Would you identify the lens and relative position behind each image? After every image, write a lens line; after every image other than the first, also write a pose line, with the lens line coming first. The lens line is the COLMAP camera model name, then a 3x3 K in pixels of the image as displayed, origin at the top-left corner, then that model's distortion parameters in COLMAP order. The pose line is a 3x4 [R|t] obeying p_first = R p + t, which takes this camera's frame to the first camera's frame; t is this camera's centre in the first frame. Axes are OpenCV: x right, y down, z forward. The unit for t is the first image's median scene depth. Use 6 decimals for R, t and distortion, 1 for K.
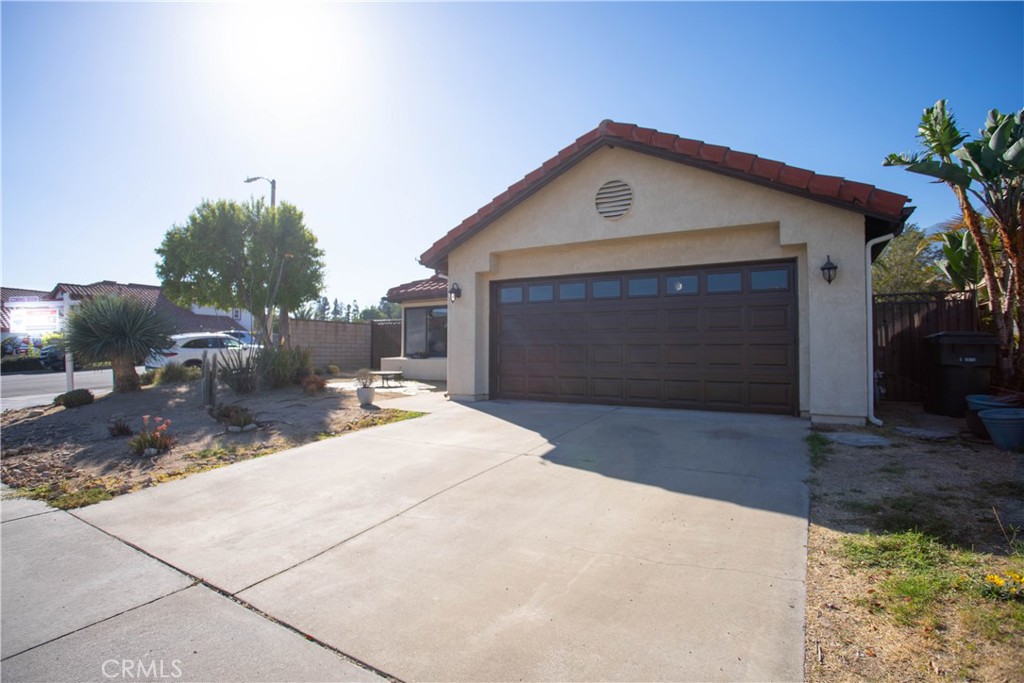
lens RADIAL K [[503.7, 0, 513.3], [0, 503.7, 333.6], [0, 0, 1]] dist [-0.071364, 0.029538]
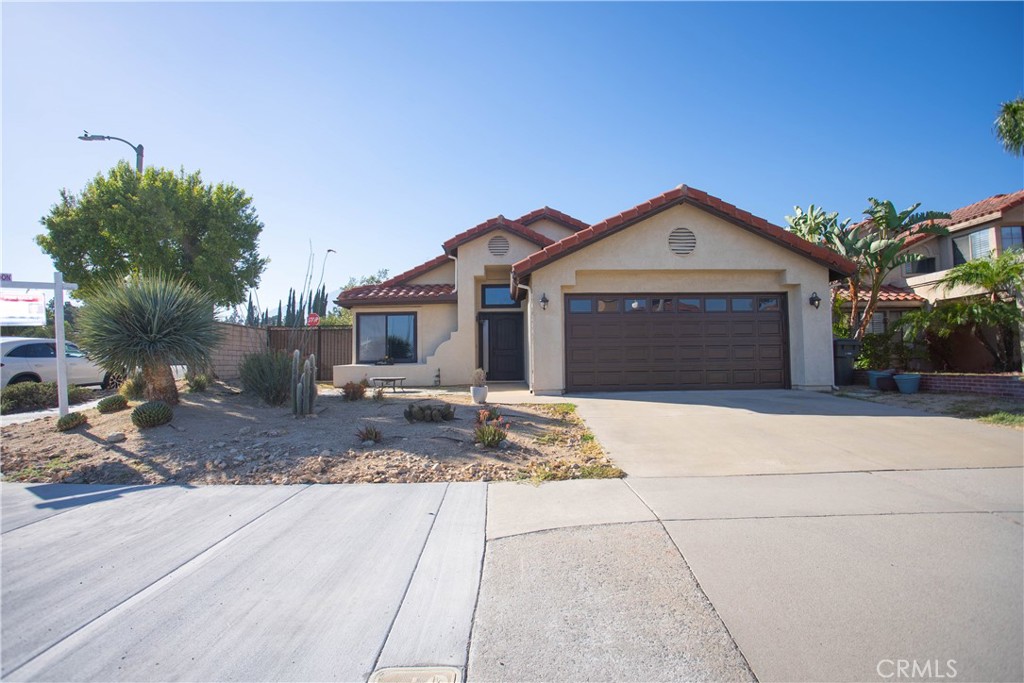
lens RADIAL K [[503.7, 0, 515.4], [0, 503.7, 341.8], [0, 0, 1]] dist [-0.071364, 0.029538]
pose [[0.863873, 0.017906, 0.503391, -0.905978], [-0.007270, 0.999707, -0.023084, 0.048904], [-0.503657, 0.016282, 0.863750, 0.033665]]
